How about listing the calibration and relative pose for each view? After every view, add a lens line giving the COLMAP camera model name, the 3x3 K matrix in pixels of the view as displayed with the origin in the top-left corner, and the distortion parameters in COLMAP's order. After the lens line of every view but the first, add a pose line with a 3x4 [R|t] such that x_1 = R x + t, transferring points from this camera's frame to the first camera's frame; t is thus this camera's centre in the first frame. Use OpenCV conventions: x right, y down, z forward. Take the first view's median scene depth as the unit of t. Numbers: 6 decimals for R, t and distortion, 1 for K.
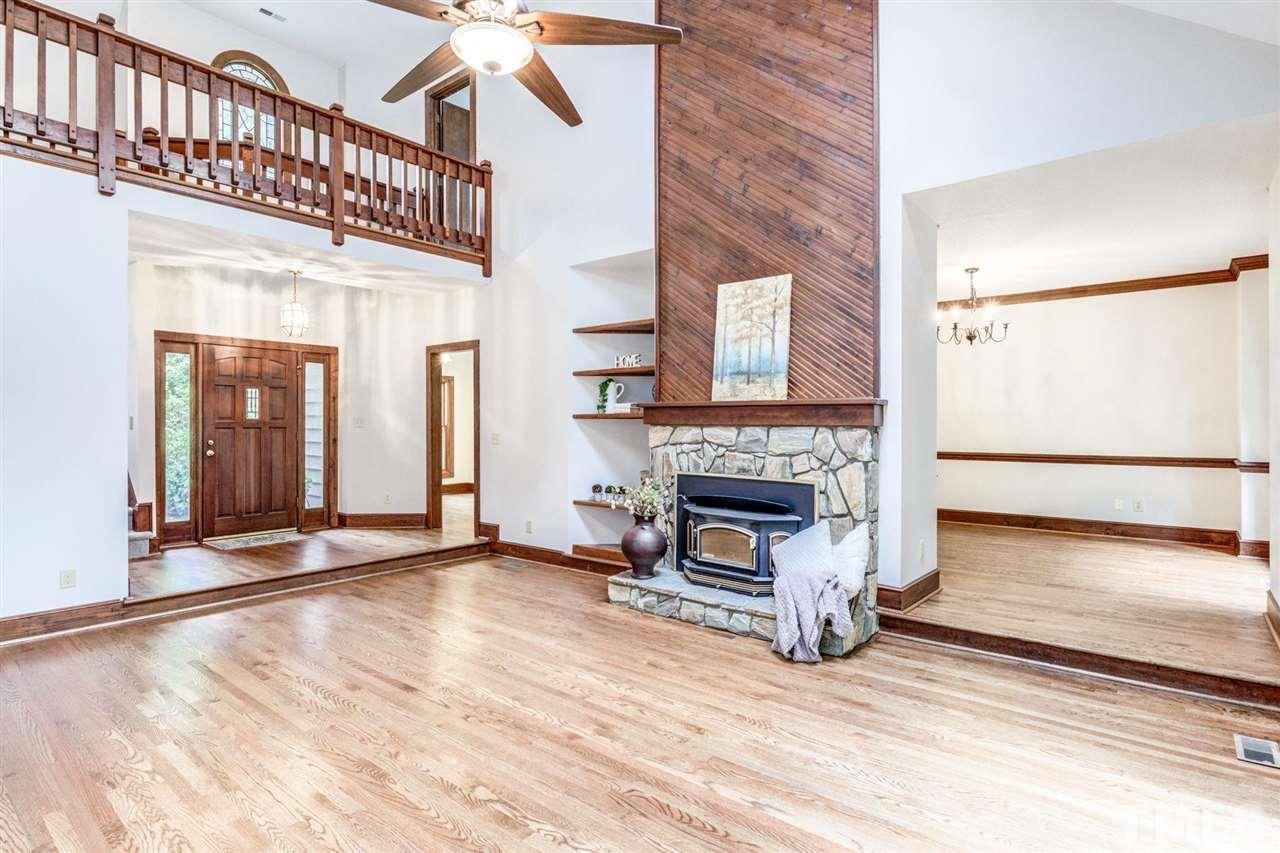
lens RADIAL K [[666.5, 0, 640.0], [0, 666.5, 426.5], [0, 0, 1]] dist [-0.001179, 0.000557]
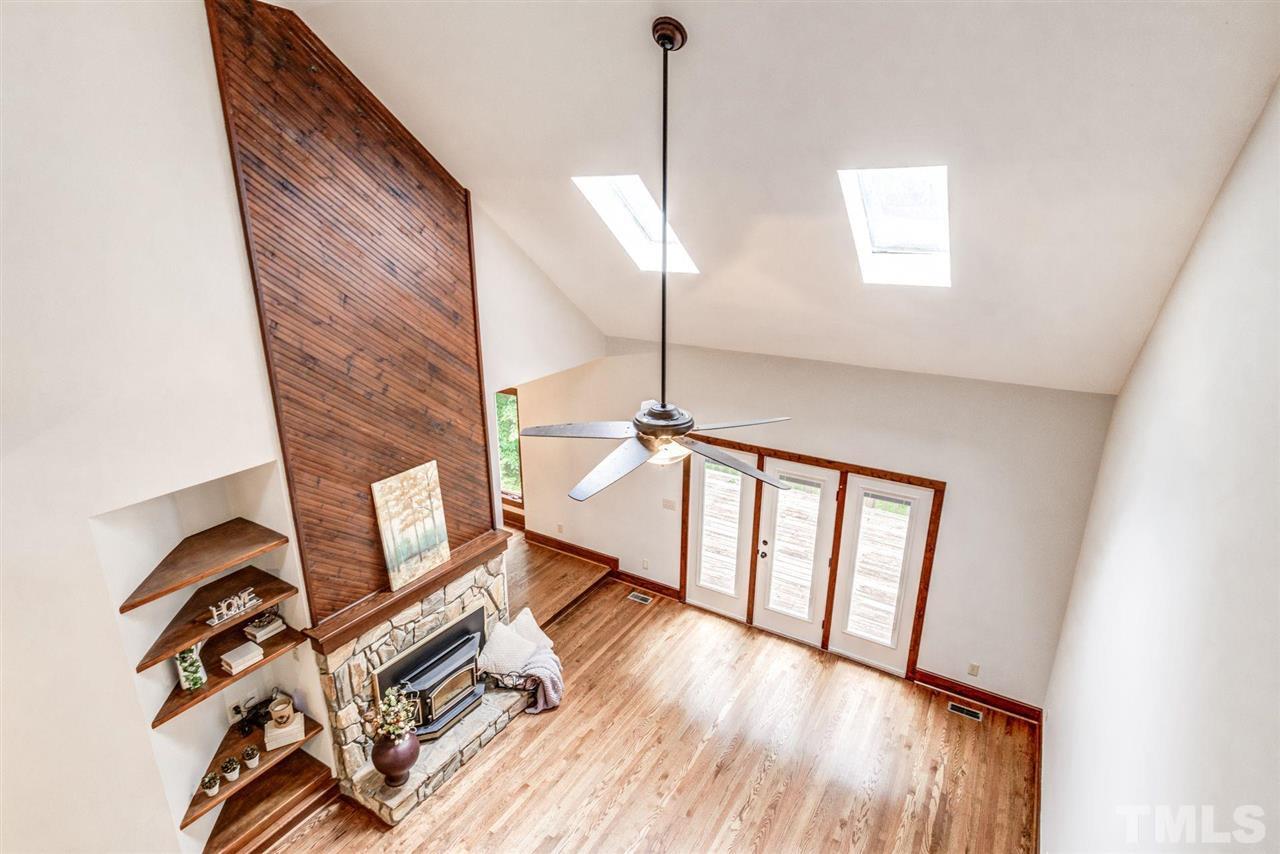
lens RADIAL K [[663.9, 0, 655.8], [0, 663.9, 443.9], [0, 0, 1]] dist [0.001095, 0.000516]
pose [[-0.171755, -0.324149, 0.930283, -0.878639], [-0.009582, 0.944821, 0.327446, -0.618060], [-0.985093, 0.047327, -0.165384, 0.782546]]
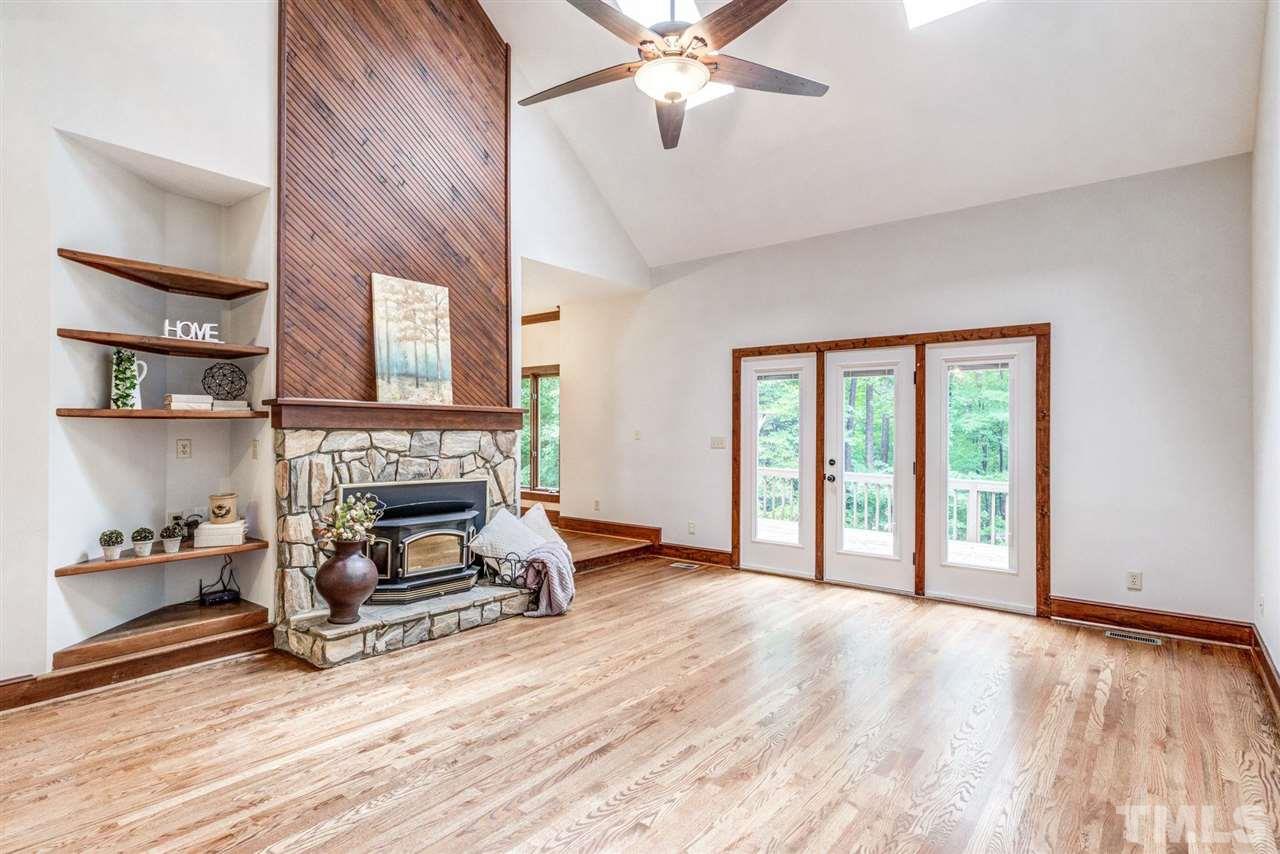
lens RADIAL K [[676.4, 0, 646.1], [0, 676.4, 431.5], [0, 0, 1]] dist [0.002102, 0.000713]
pose [[-0.039373, -0.003530, 0.999218, -0.842257], [0.000975, 0.999993, 0.003571, -0.001769], [-0.999224, 0.001114, -0.039370, 0.699295]]
